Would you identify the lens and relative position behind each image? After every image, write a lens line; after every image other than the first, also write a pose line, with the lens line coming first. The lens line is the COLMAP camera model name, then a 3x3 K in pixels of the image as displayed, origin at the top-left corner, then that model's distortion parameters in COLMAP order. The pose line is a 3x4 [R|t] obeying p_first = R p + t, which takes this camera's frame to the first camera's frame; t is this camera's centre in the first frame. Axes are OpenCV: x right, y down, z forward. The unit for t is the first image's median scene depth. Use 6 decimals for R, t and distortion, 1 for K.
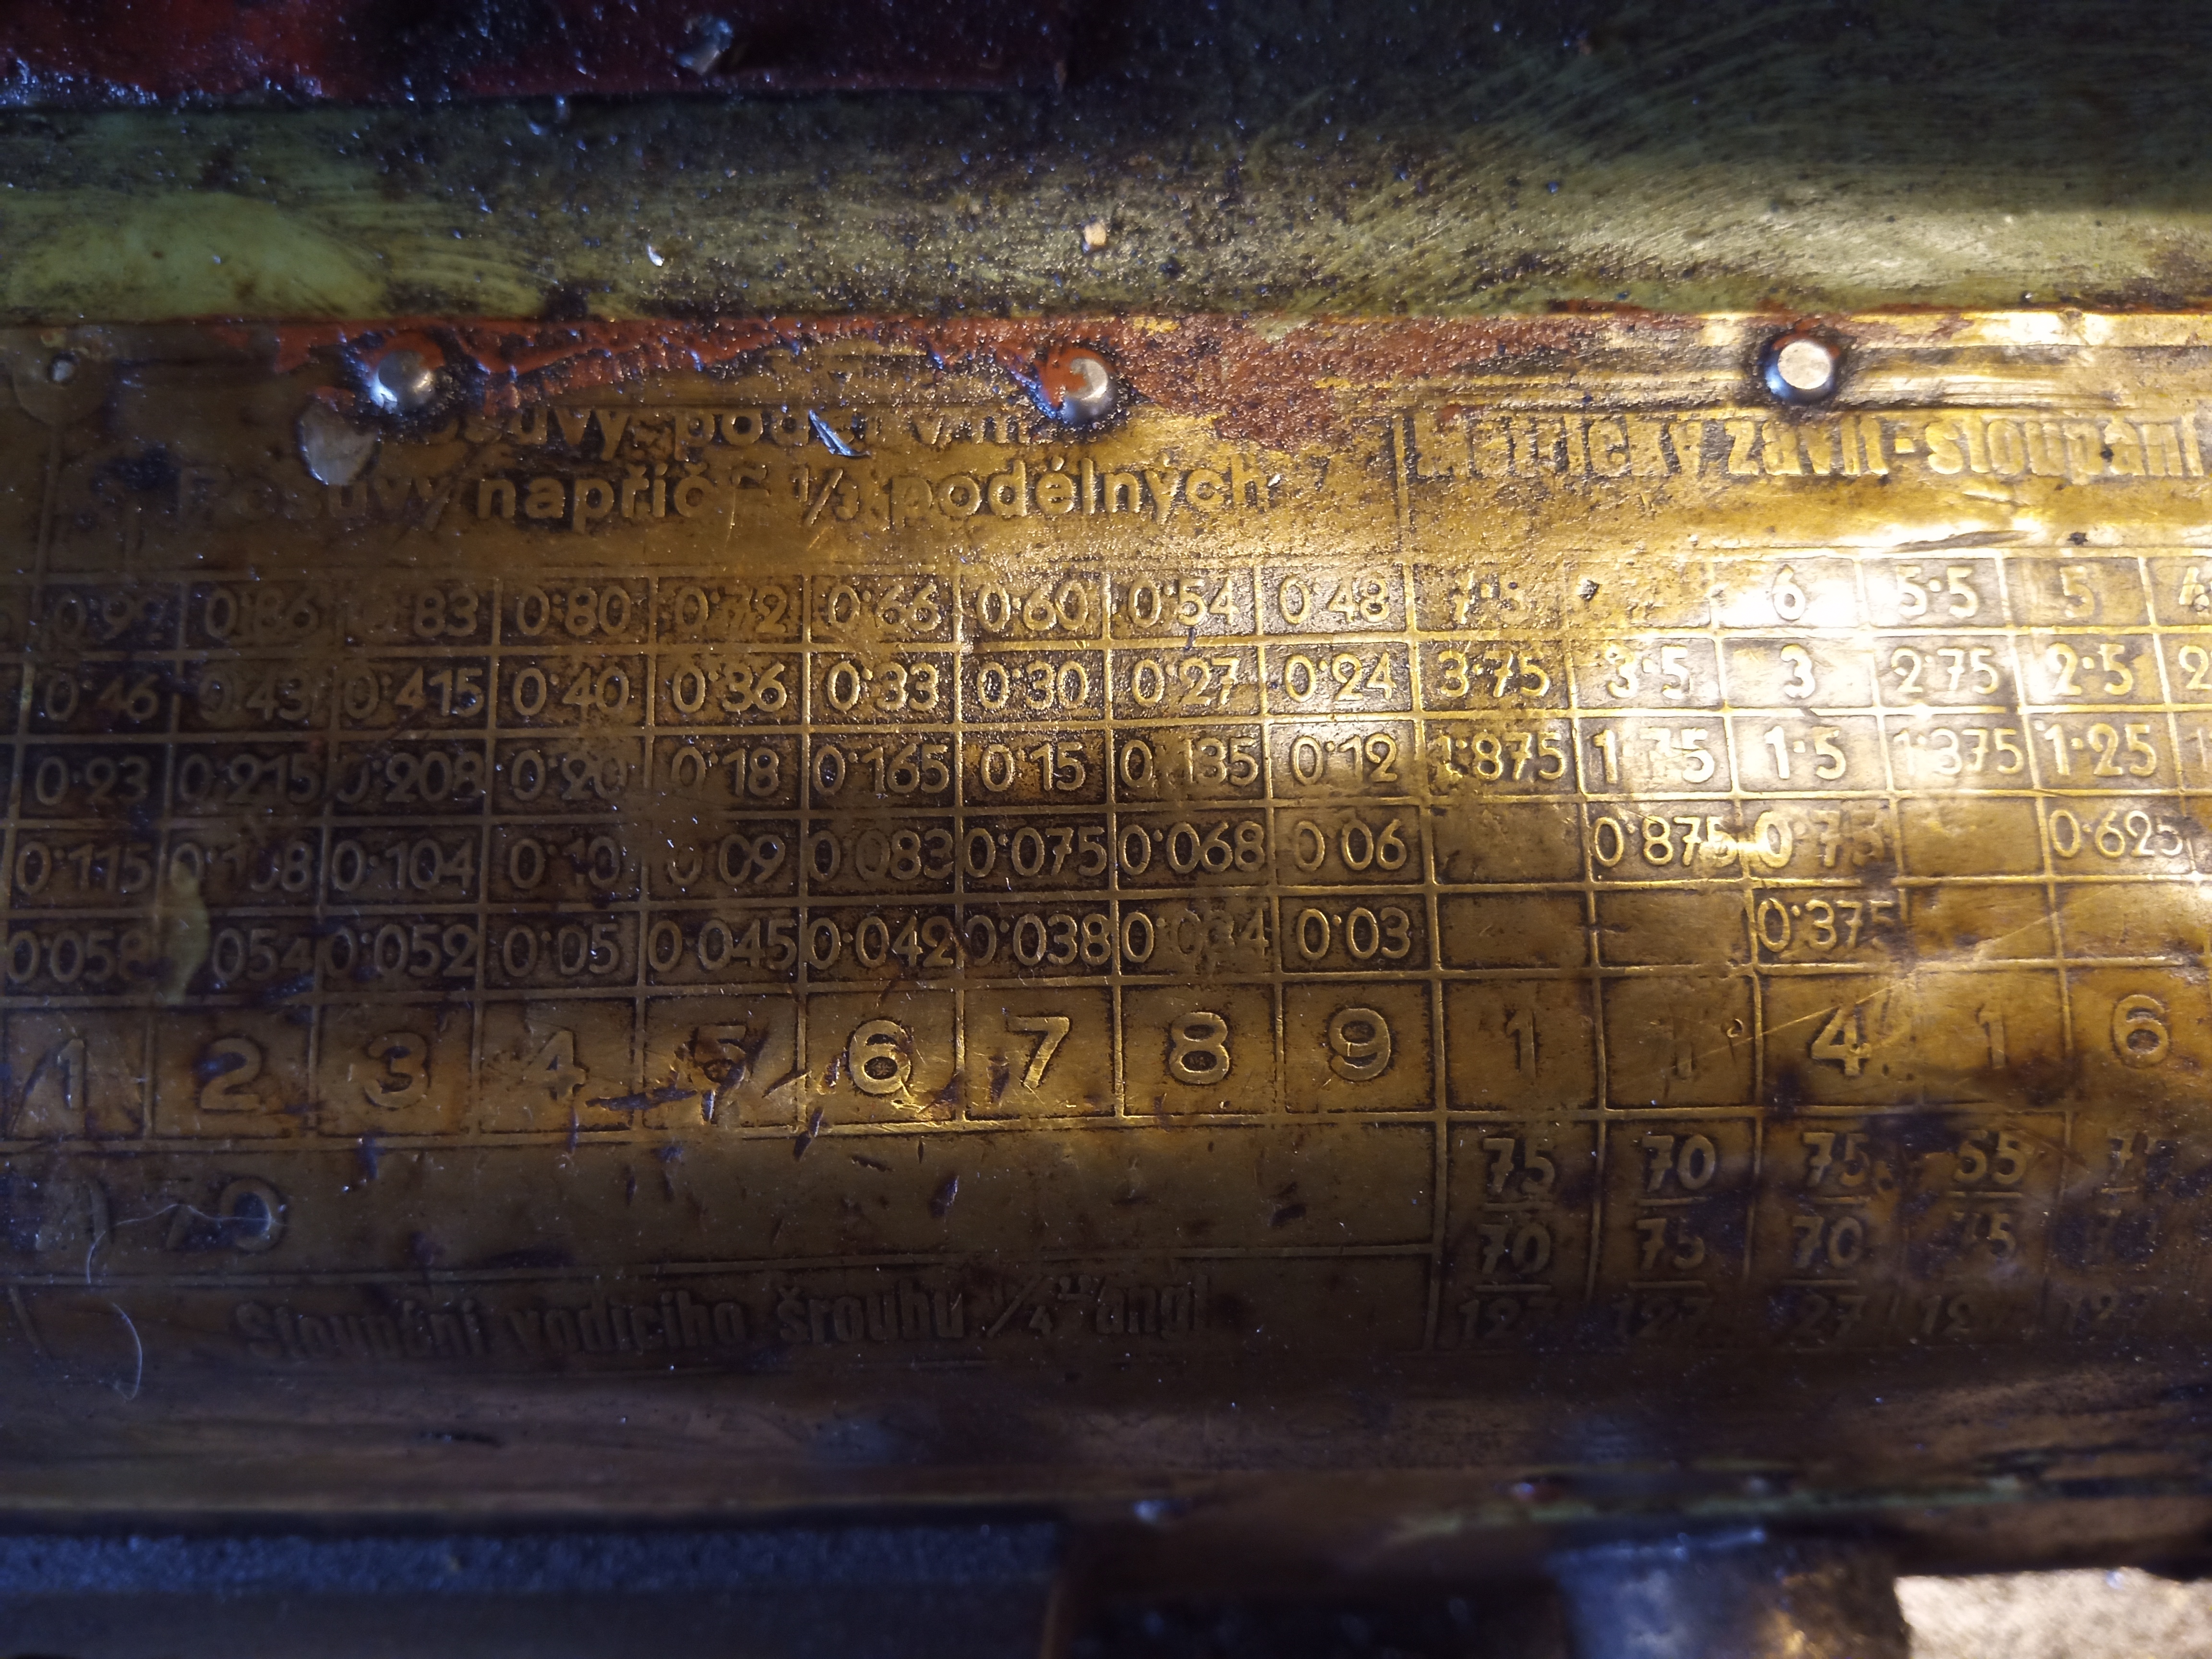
lens RADIAL K [[1897.4, 0, 1106.0], [0, 1897.4, 829.5], [0, 0, 1]] dist [0.142397, -0.333083]
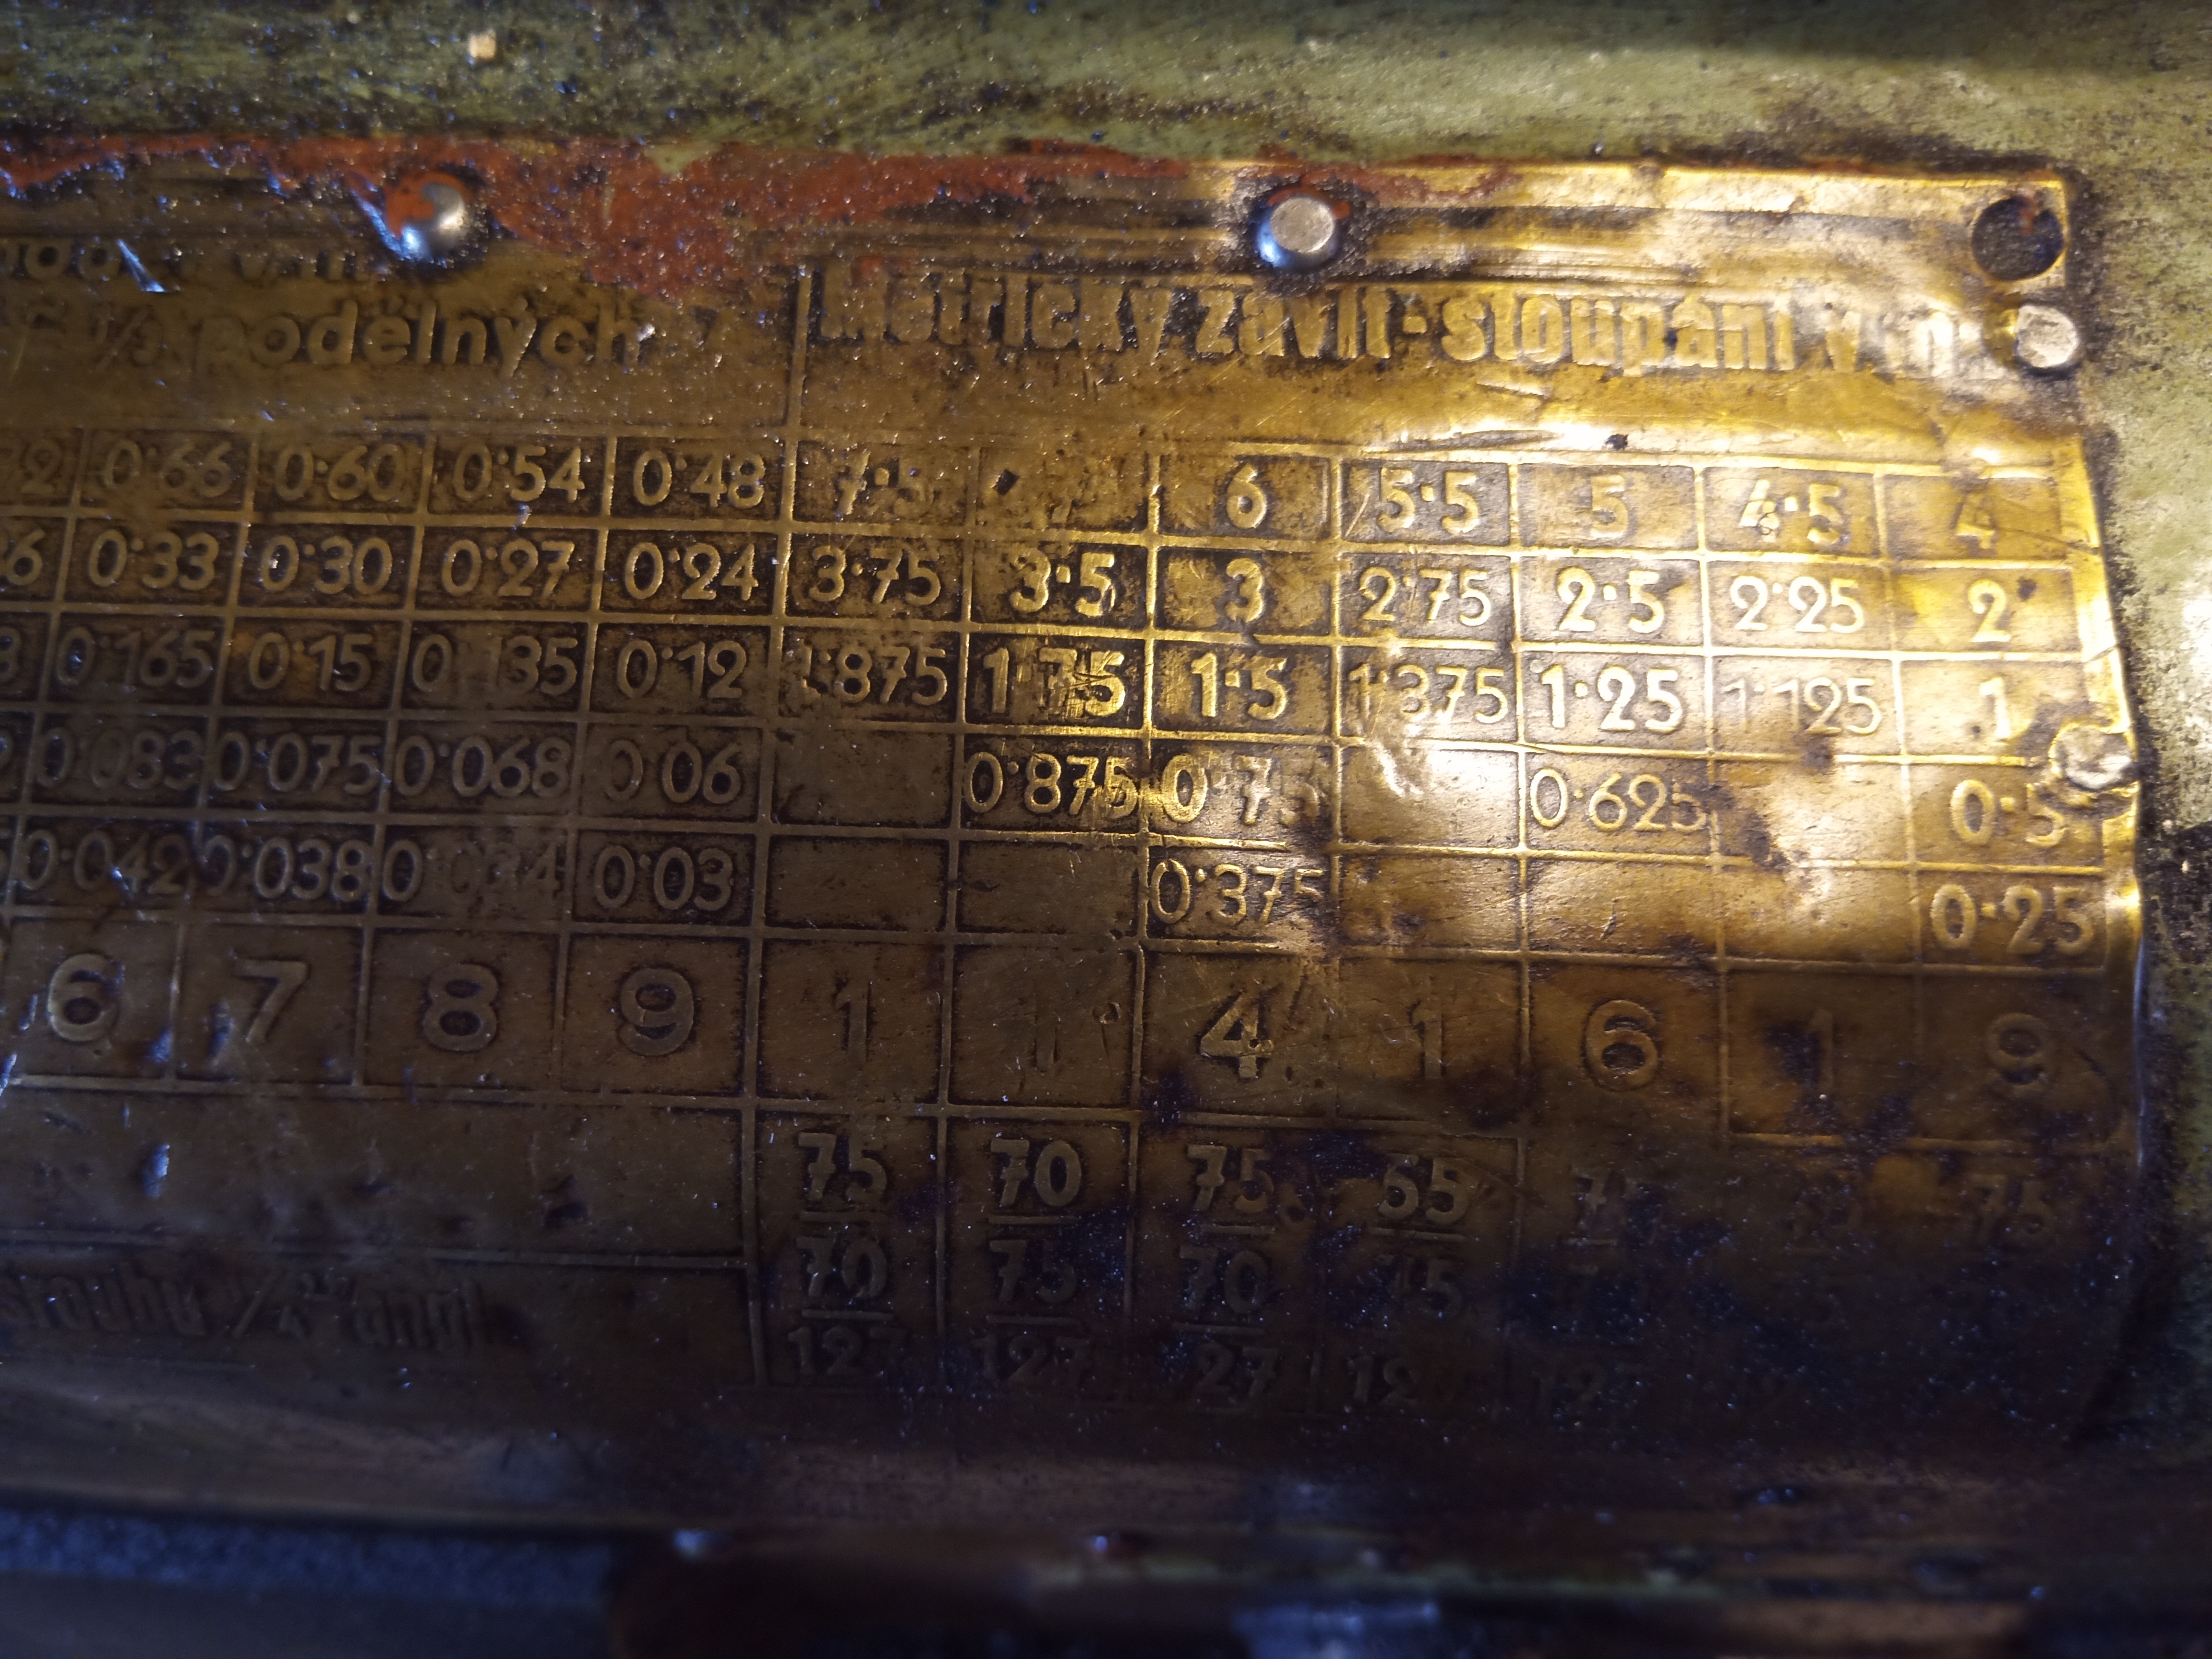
lens RADIAL K [[1897.4, 0, 1106.0], [0, 1897.4, 829.5], [0, 0, 1]] dist [0.142397, -0.333083]
pose [[0.997202, 0.046443, -0.058581, 0.359856], [-0.046267, 0.998920, 0.004360, 0.020566], [0.058720, -0.001637, 0.998273, 0.180684]]
